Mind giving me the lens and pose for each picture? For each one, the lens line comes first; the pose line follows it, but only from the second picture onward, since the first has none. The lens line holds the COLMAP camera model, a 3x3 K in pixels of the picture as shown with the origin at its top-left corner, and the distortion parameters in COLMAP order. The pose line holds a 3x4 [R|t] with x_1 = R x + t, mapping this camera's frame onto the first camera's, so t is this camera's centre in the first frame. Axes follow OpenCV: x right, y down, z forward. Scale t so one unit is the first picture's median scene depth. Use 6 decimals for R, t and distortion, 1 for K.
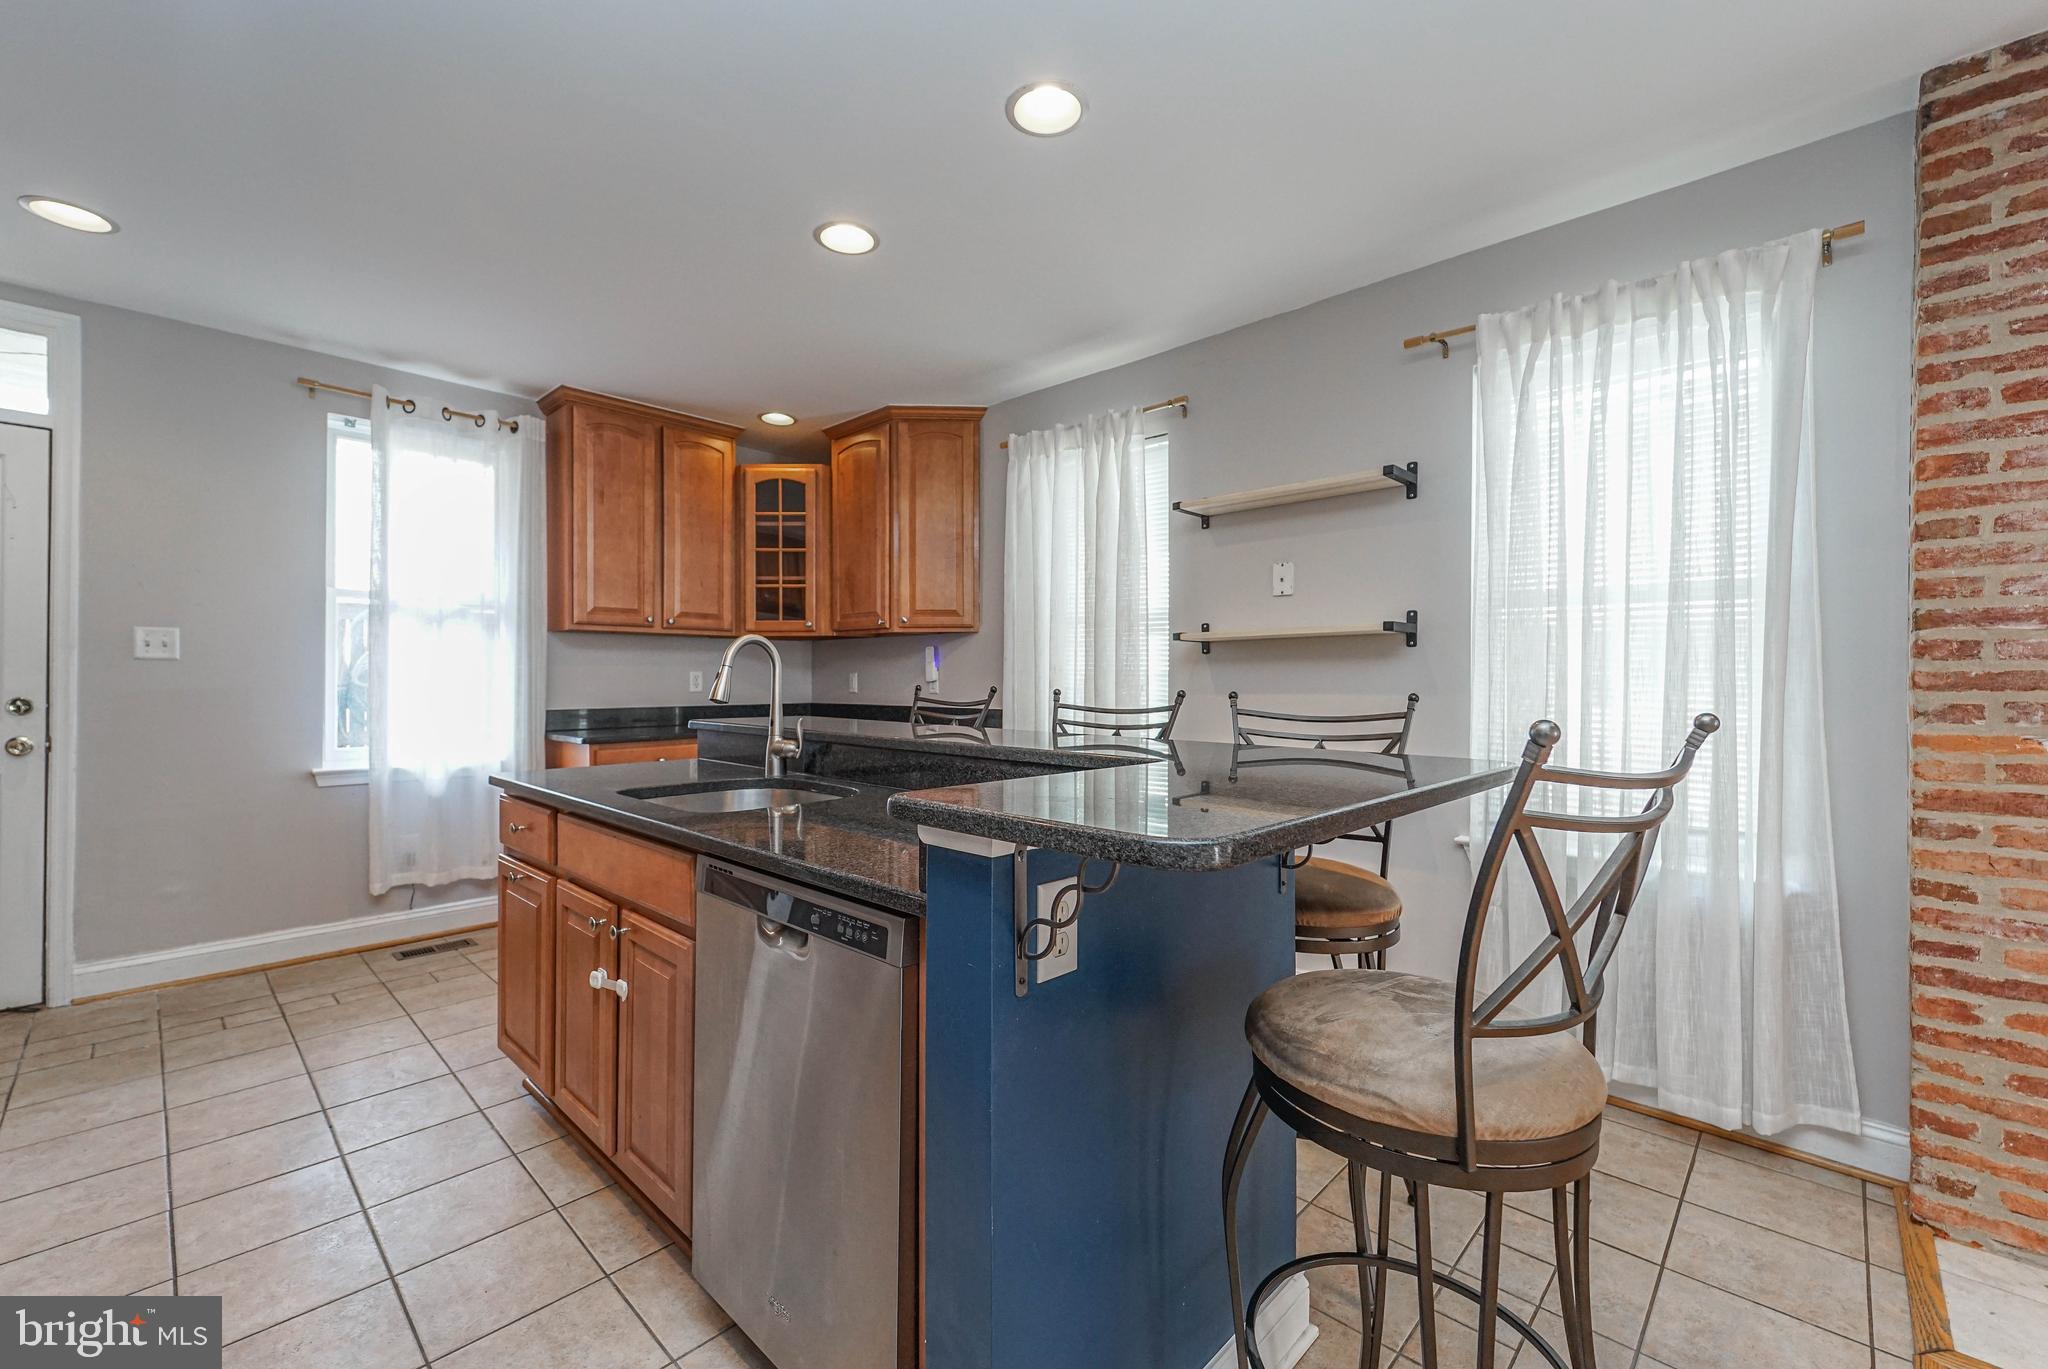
lens RADIAL K [[842.1, 0, 1019.7], [0, 842.1, 683.4], [0, 0, 1]] dist [-0.000489, -0.000612]
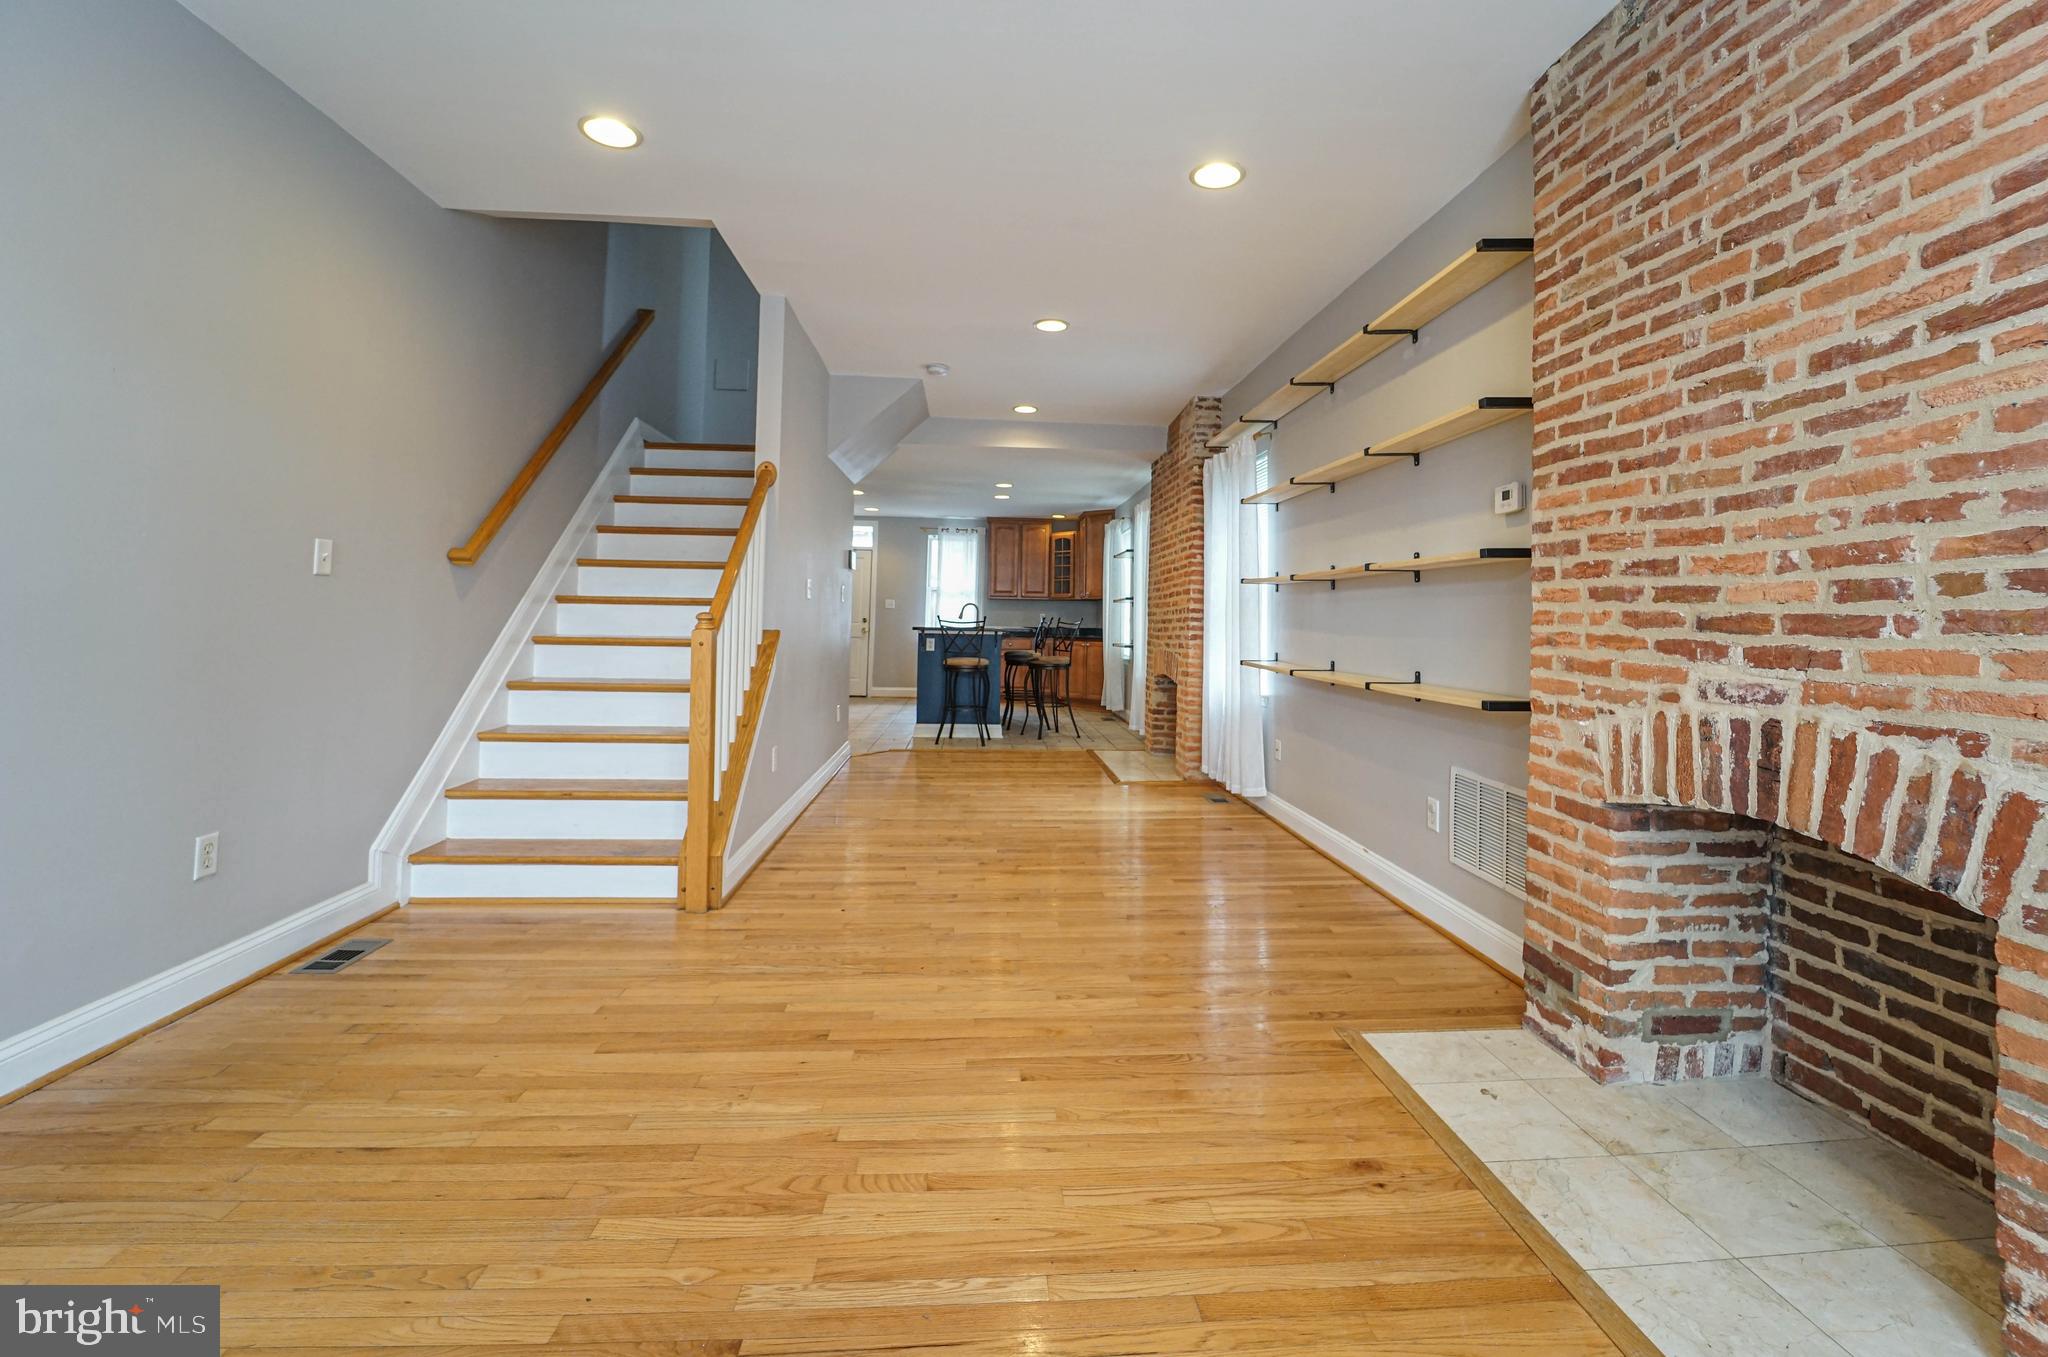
lens RADIAL K [[878.5, 0, 1055.4], [0, 878.5, 575.6], [0, 0, 1]] dist [-0.020087, -0.000054]
pose [[0.760392, -0.022029, -0.649091, 2.048927], [-0.022172, 0.997962, -0.059843, 0.046144], [0.649086, 0.059895, 0.758354, -1.468823]]
